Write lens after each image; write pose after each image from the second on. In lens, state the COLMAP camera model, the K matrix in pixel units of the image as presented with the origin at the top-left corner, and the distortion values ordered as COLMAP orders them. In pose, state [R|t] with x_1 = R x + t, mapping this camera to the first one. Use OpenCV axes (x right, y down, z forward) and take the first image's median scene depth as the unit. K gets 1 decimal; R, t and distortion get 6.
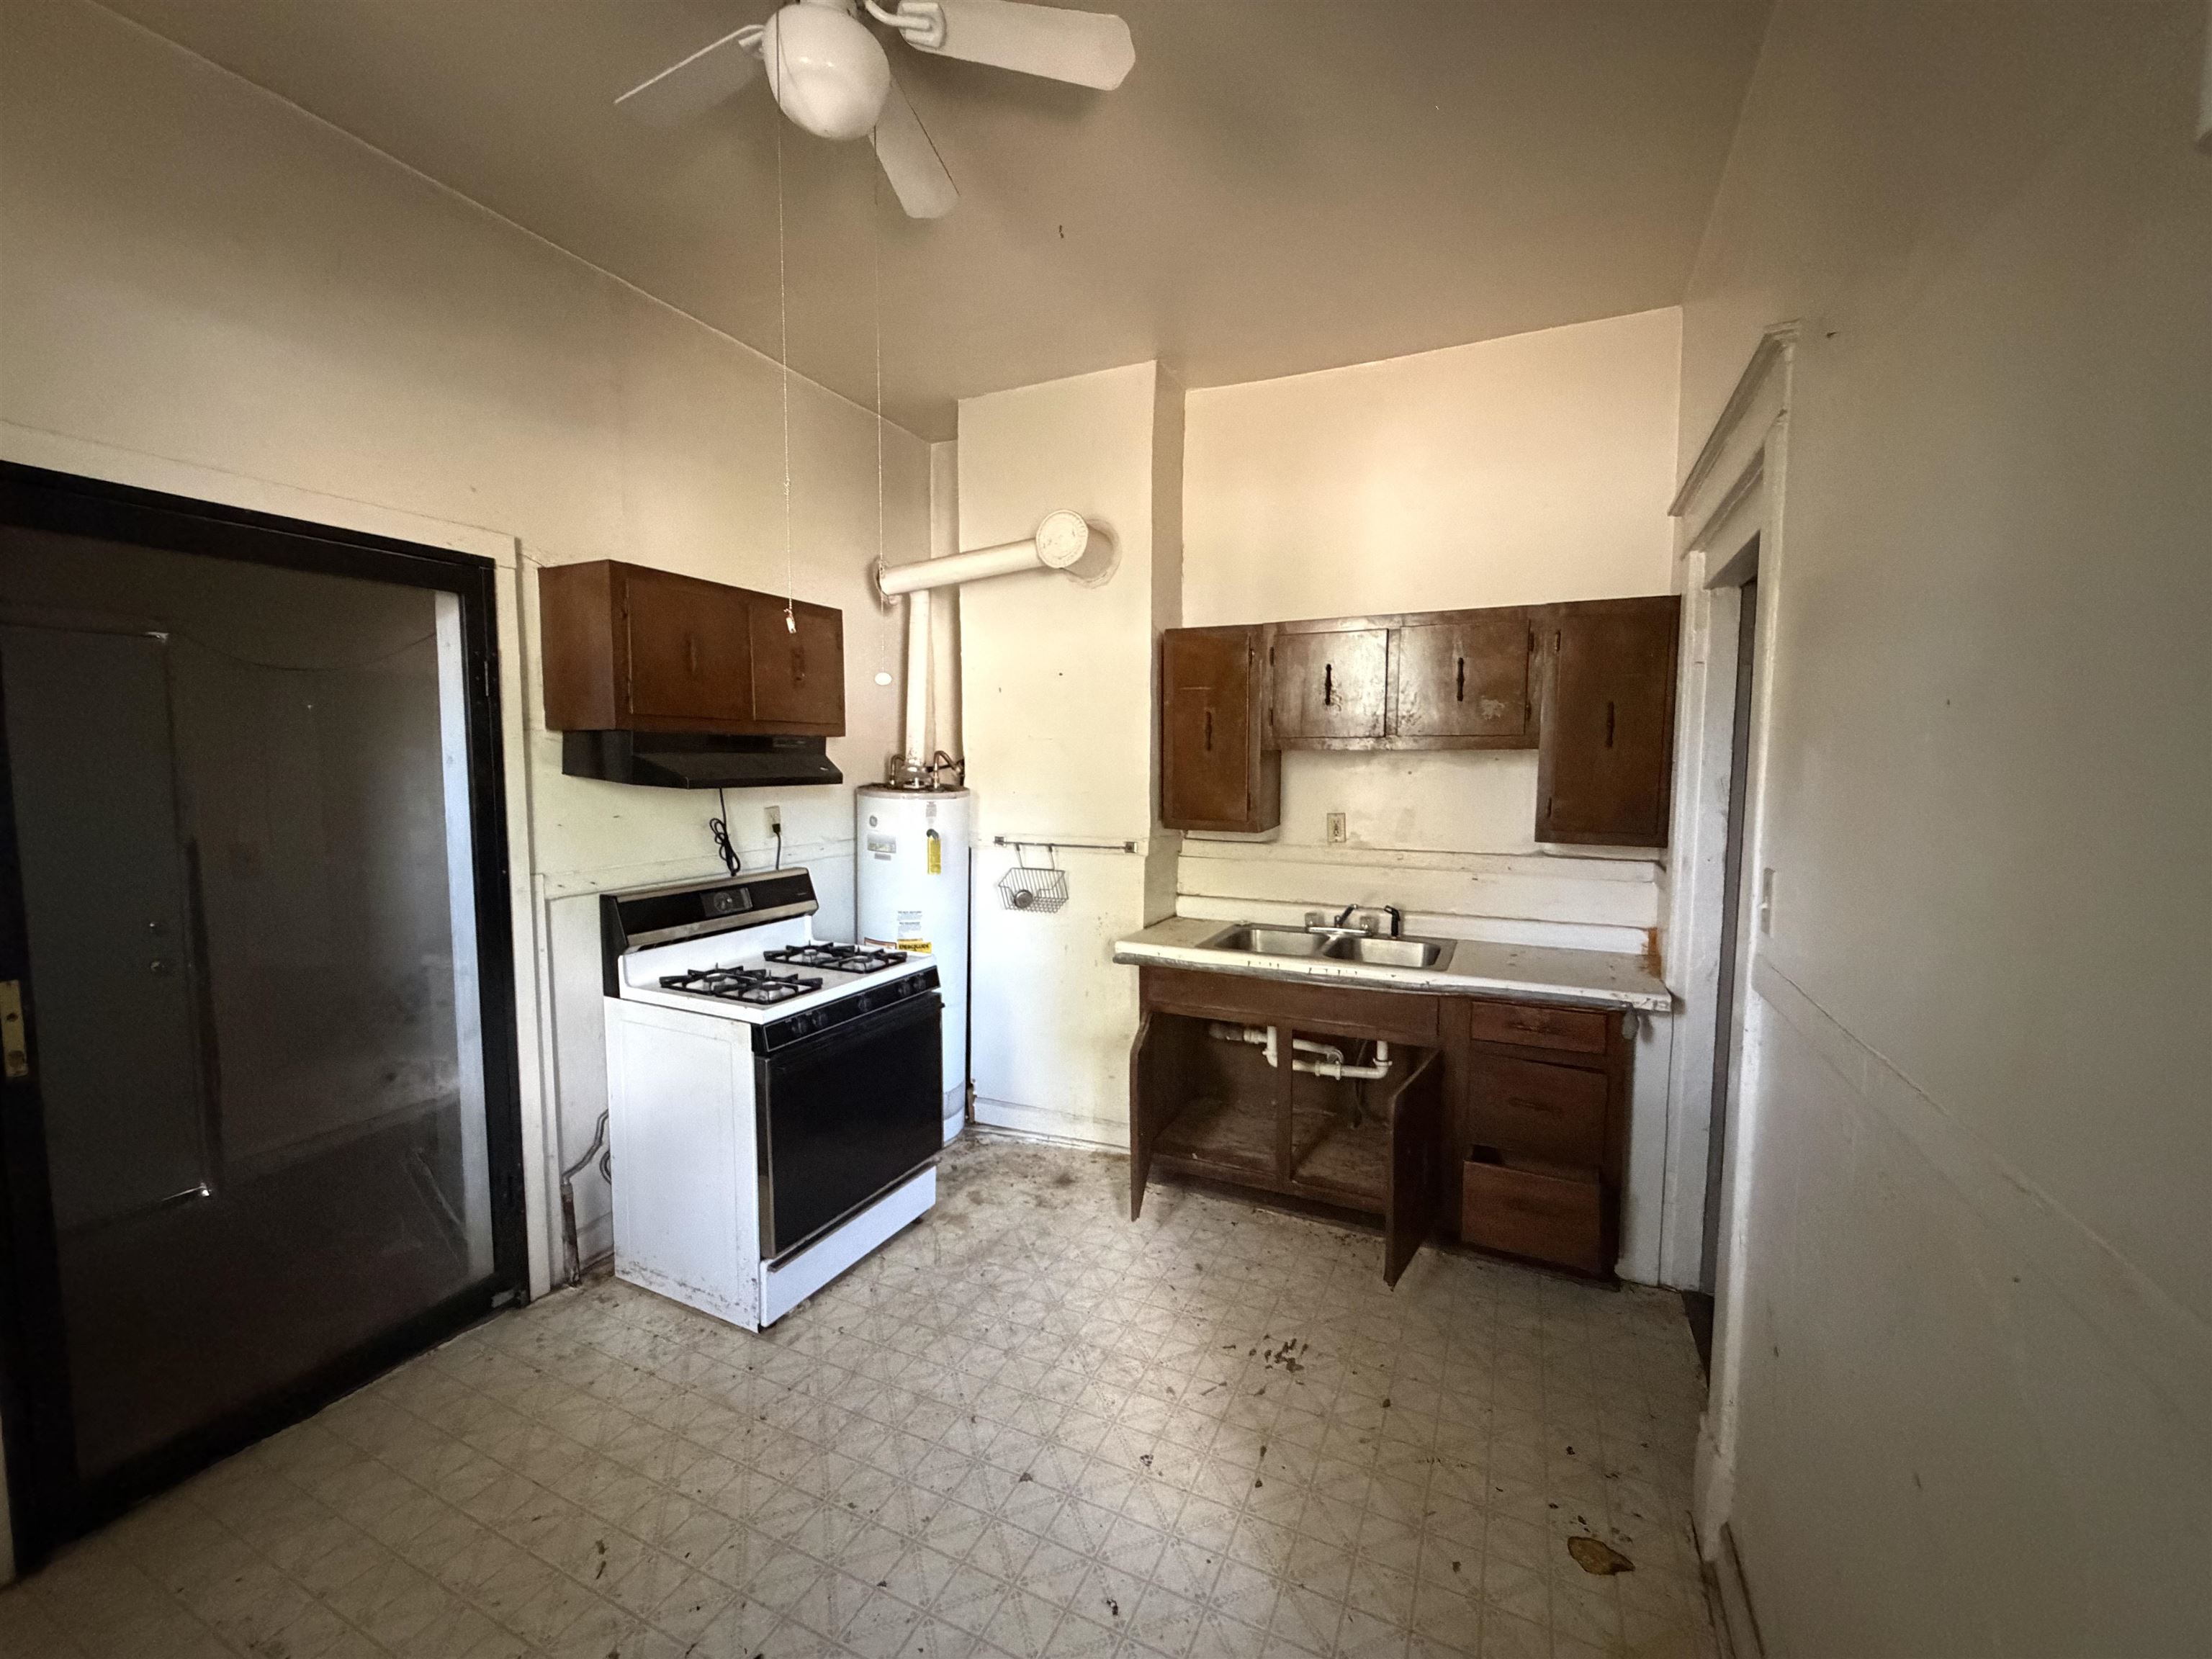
lens RADIAL K [[883.6, 0, 1099.7], [0, 883.6, 836.2], [0, 0, 1]] dist [-0.005853, 0.000409]
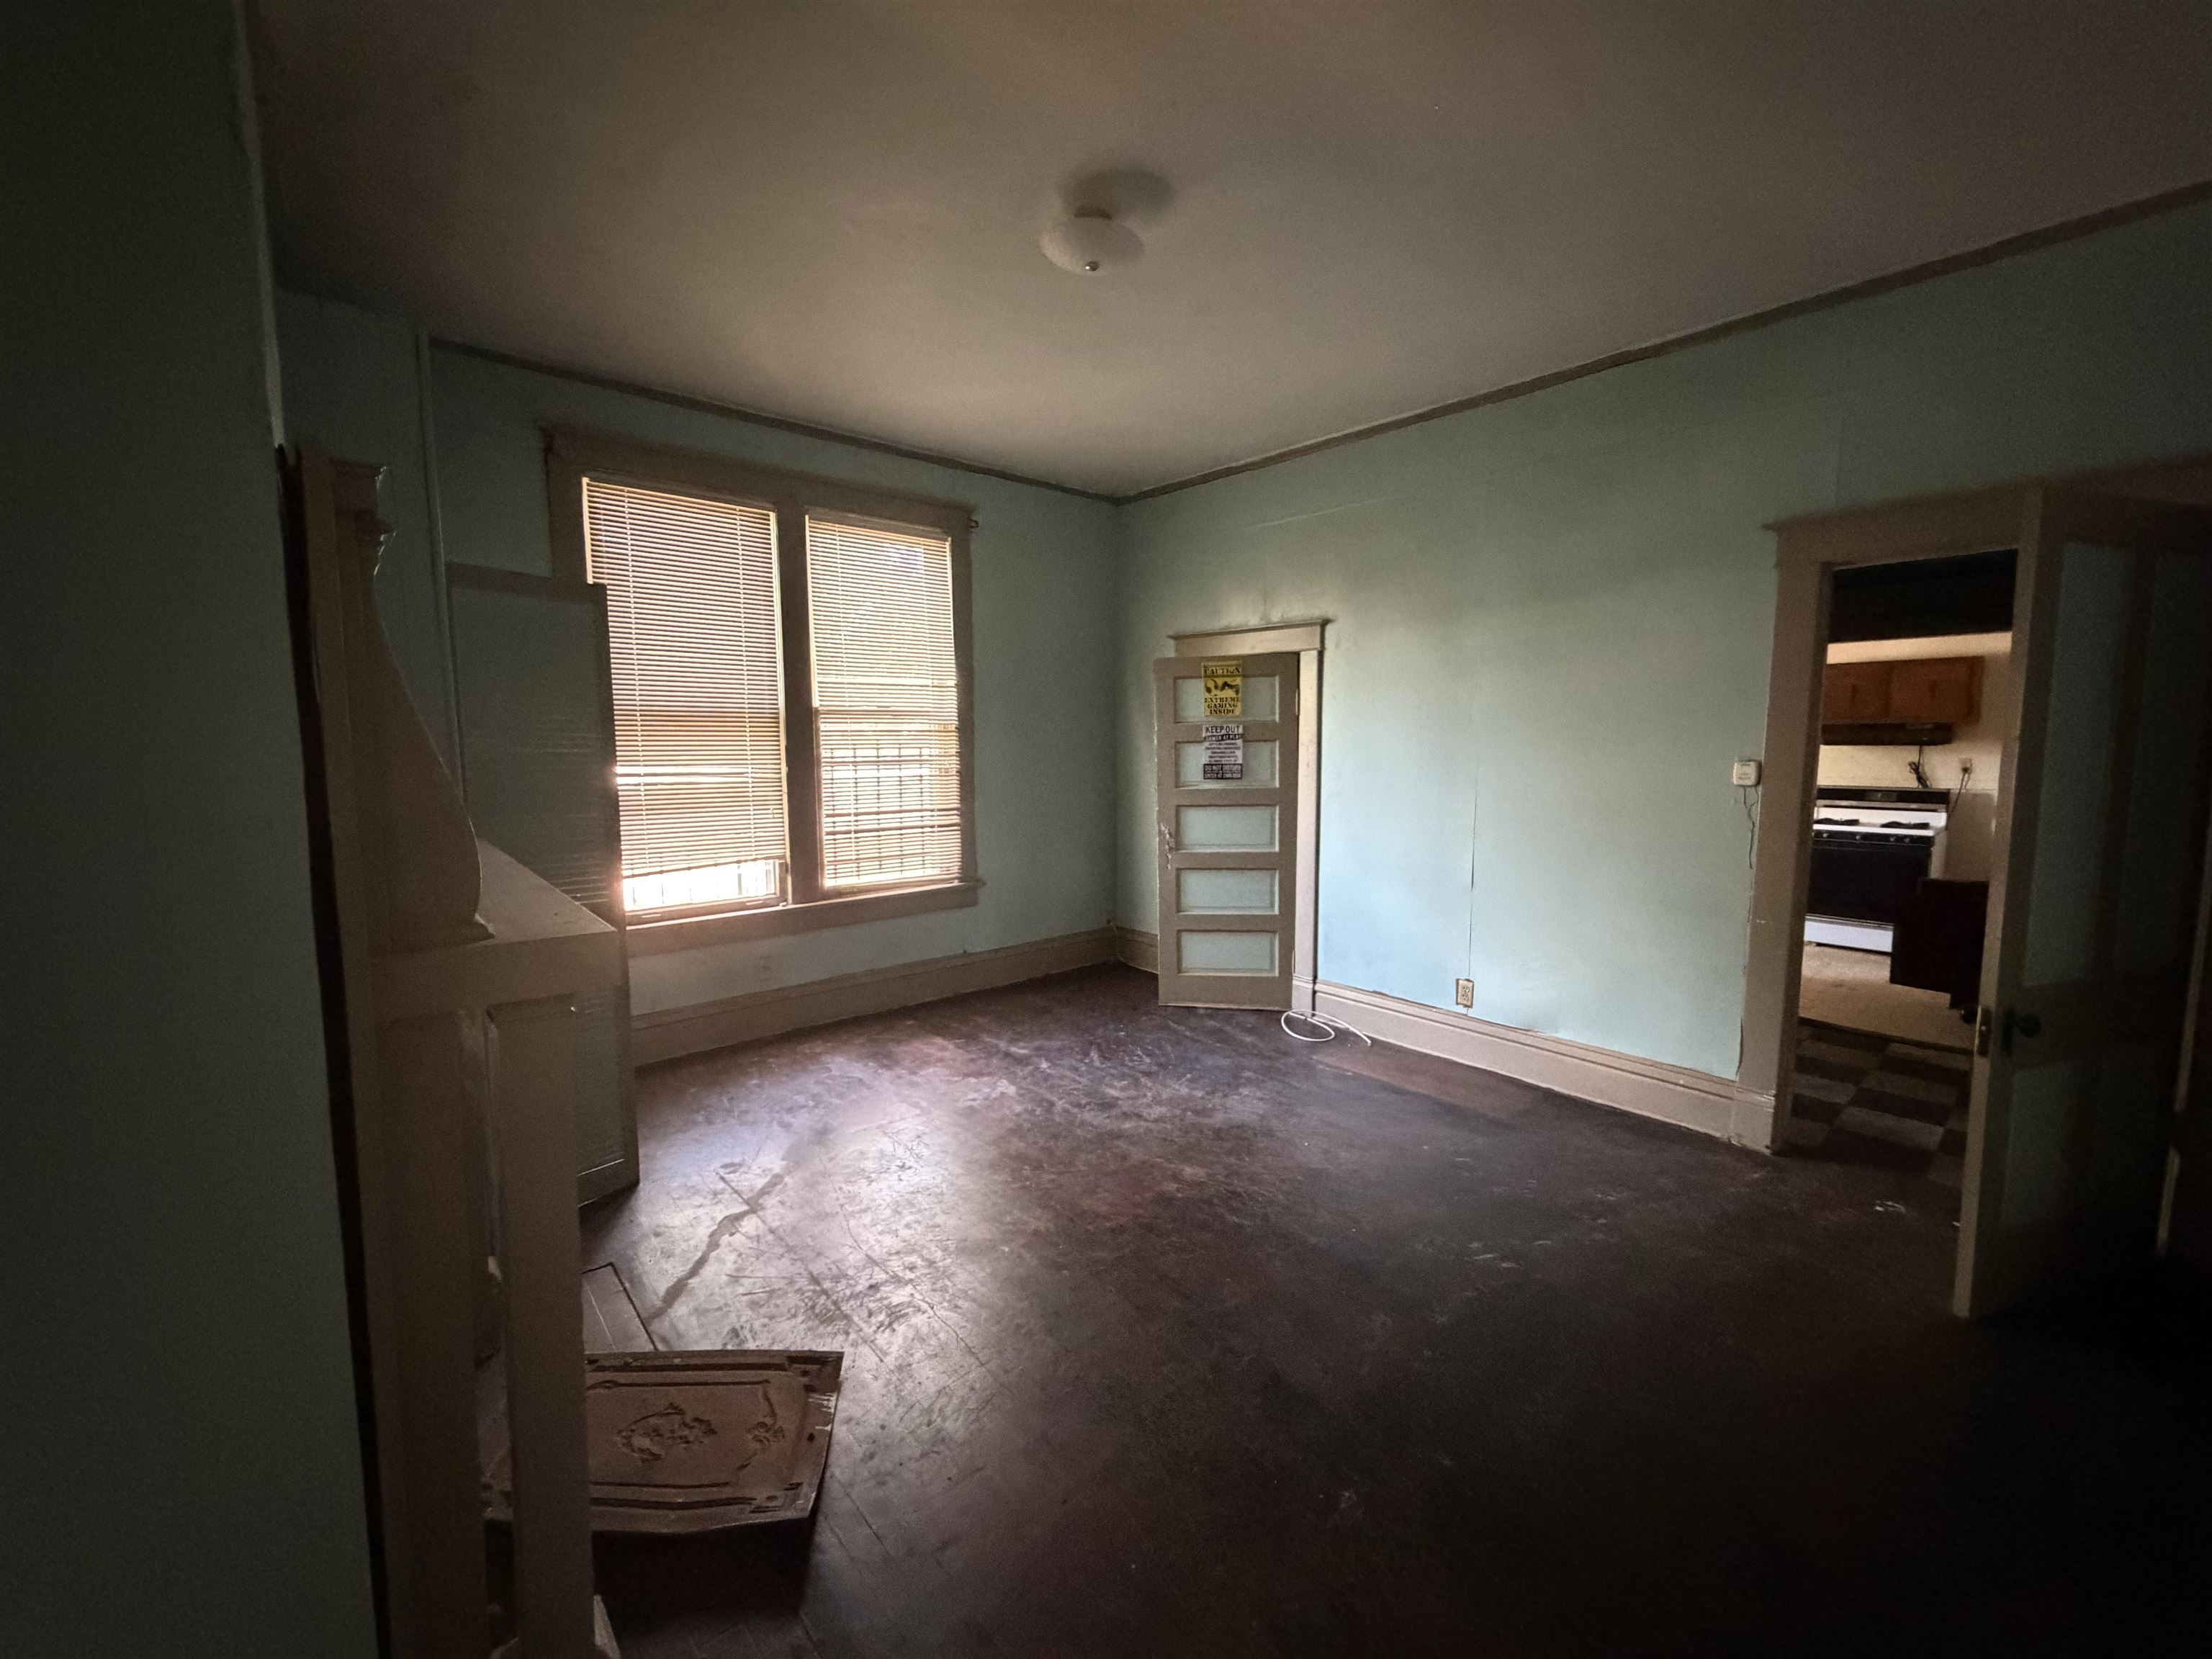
lens RADIAL K [[883.6, 0, 1103.2], [0, 883.6, 824.5], [0, 0, 1]] dist [-0.005853, 0.000409]
pose [[-0.388262, 0.097479, -0.916379, 2.507950], [-0.069583, 0.988450, 0.134627, -0.019190], [0.918918, 0.116035, -0.376995, -0.003182]]
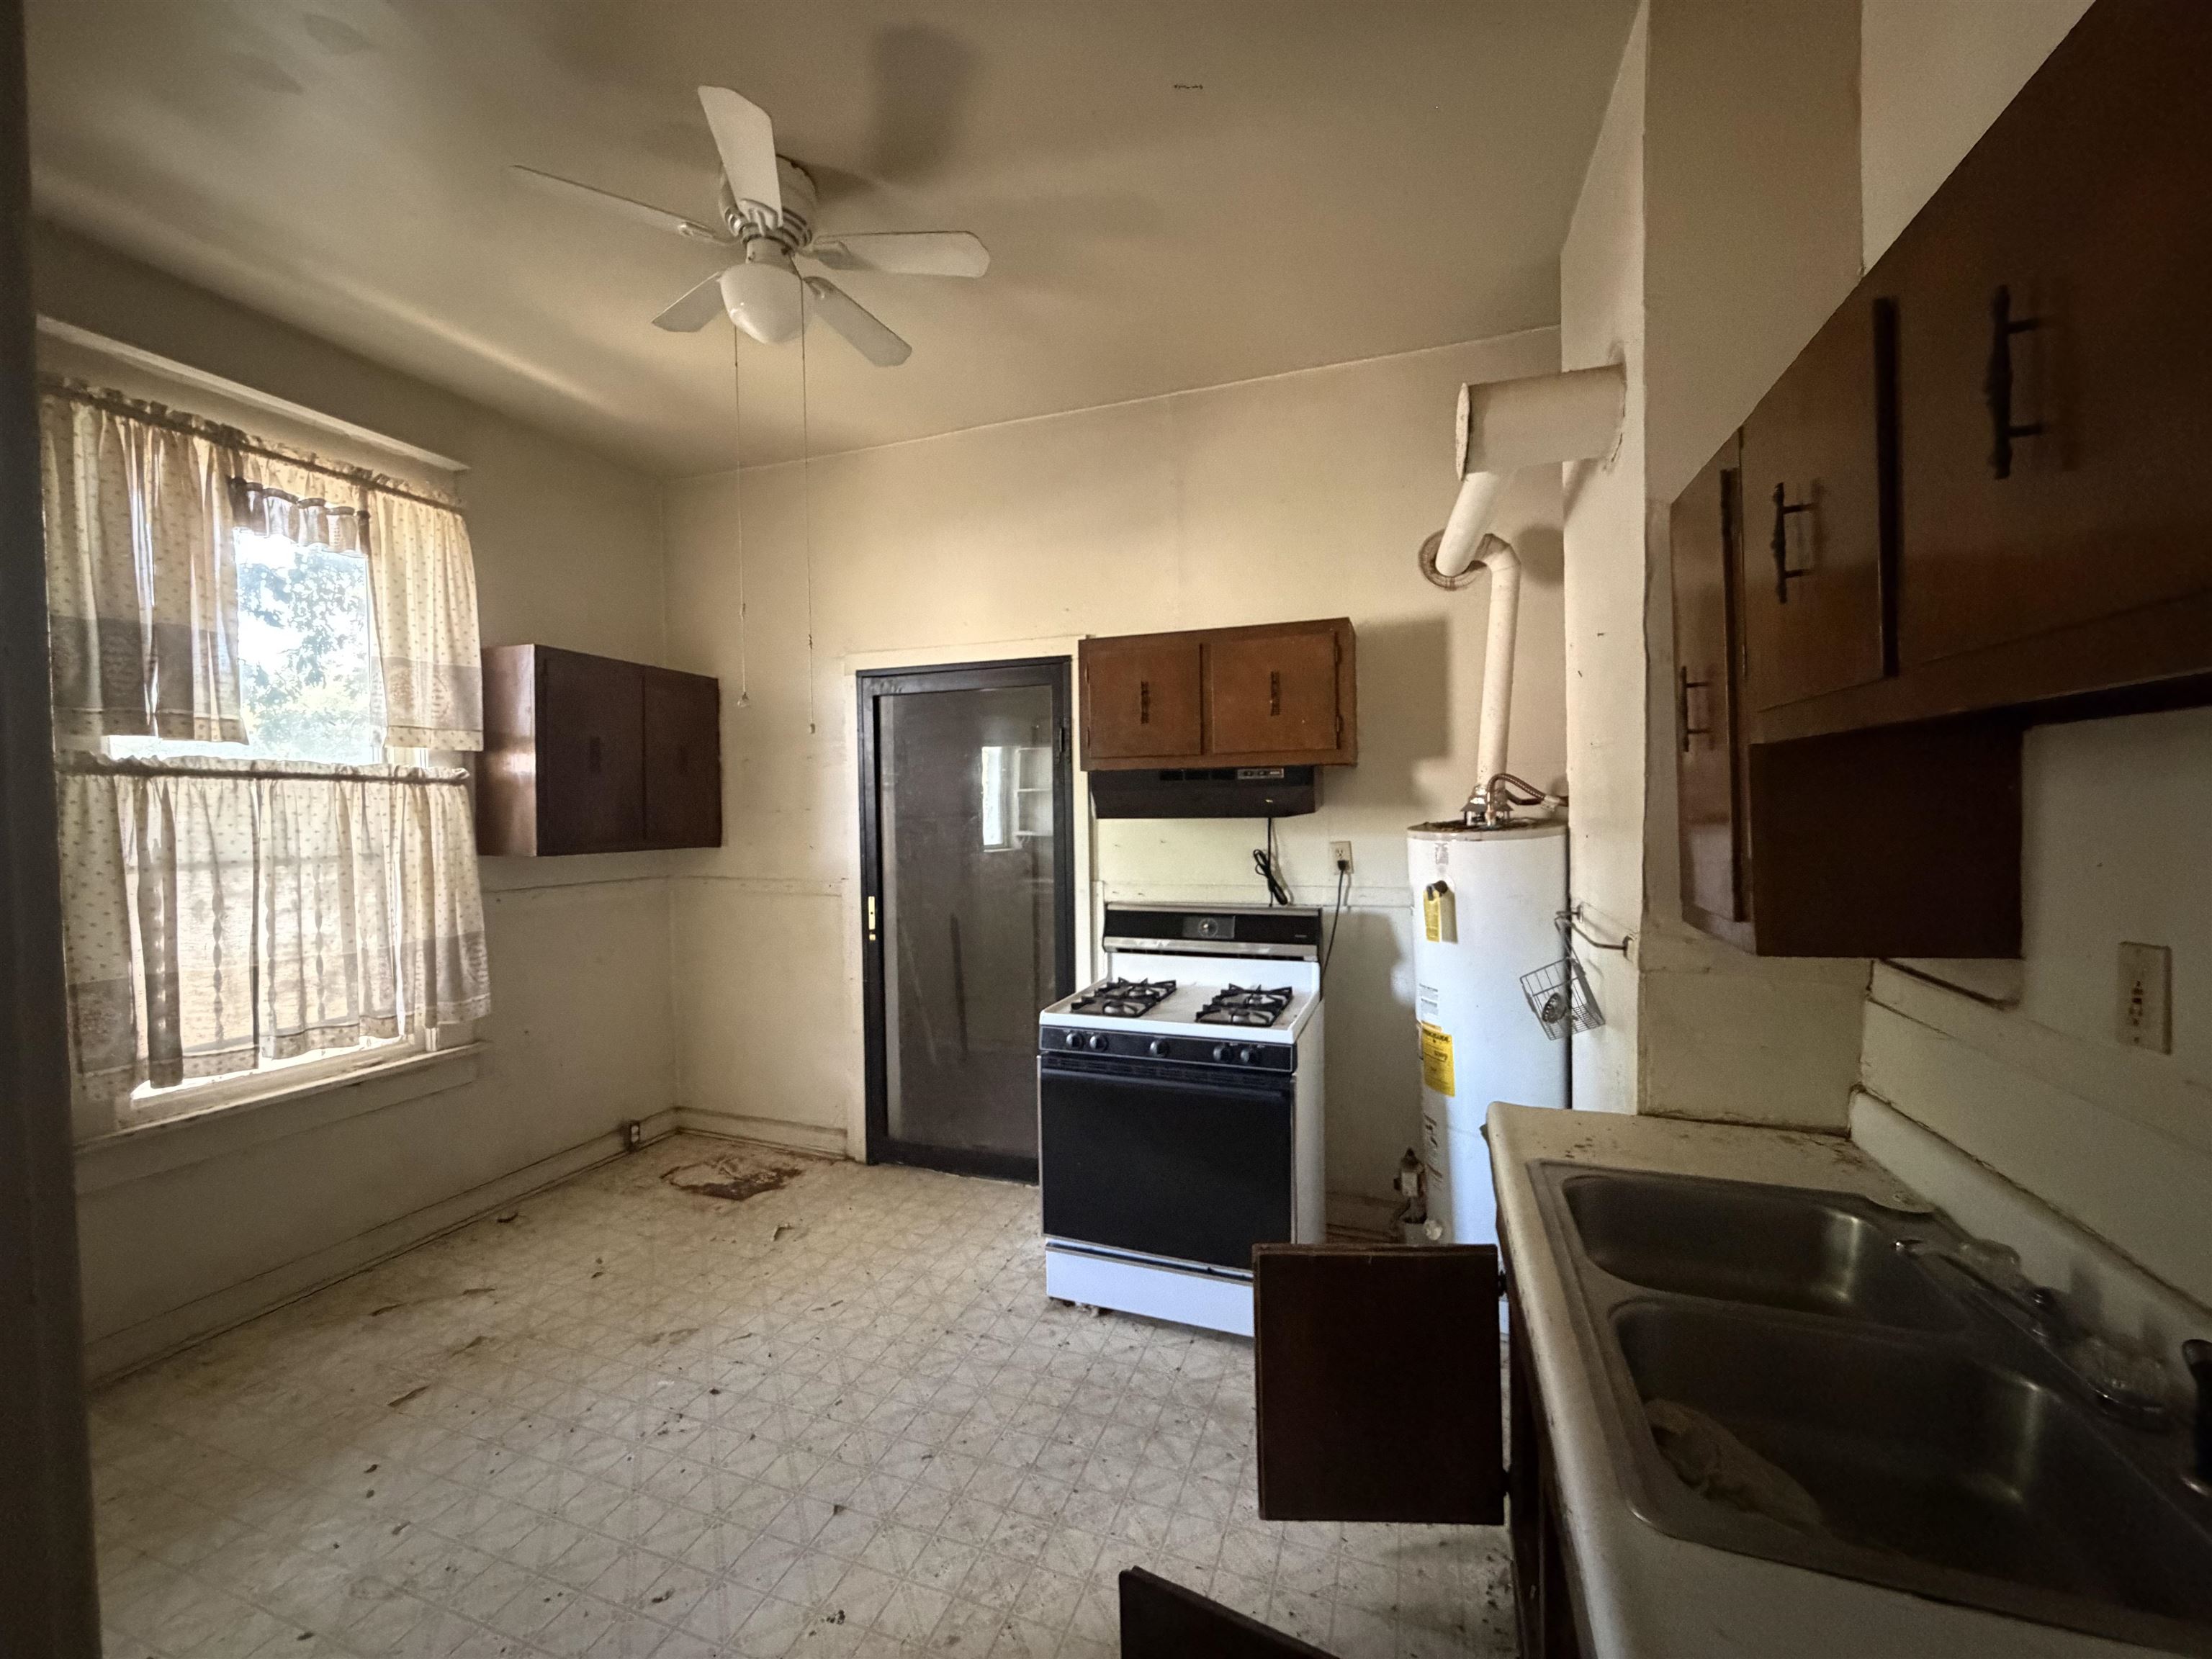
lens RADIAL K [[883.6, 0, 1101.6], [0, 883.6, 825.7], [0, 0, 1]] dist [-0.005853, 0.000409]
pose [[0.105119, 0.026271, -0.994113, 0.608718], [-0.069669, 0.997389, 0.018991, -0.057249], [0.992016, 0.067263, 0.106675, 0.751901]]
